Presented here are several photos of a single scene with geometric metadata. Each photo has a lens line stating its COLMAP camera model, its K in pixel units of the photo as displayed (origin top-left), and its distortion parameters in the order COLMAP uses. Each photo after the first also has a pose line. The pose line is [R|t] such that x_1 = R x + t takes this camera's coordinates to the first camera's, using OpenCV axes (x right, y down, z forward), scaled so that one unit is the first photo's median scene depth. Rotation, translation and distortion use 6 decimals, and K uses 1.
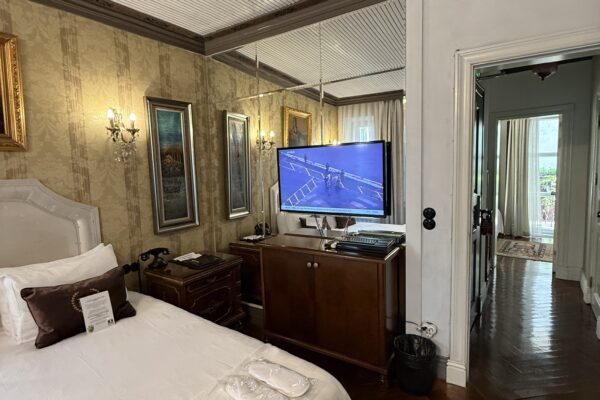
lens RADIAL K [[324.5, 0, 302.4], [0, 324.5, 201.6], [0, 0, 1]] dist [0.003501, 0.000819]
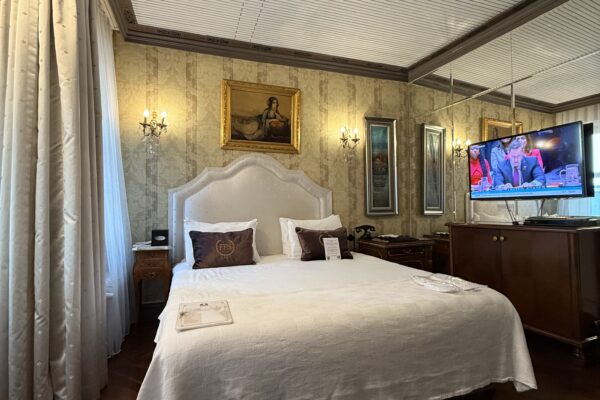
lens RADIAL K [[324.5, 0, 301.3], [0, 324.5, 199.6], [0, 0, 1]] dist [0.003501, 0.000819]
pose [[0.826010, 0.001054, -0.563654, 0.086114], [-0.066517, 0.993193, -0.095621, 0.183206], [0.559716, 0.116476, 0.820458, -0.267104]]
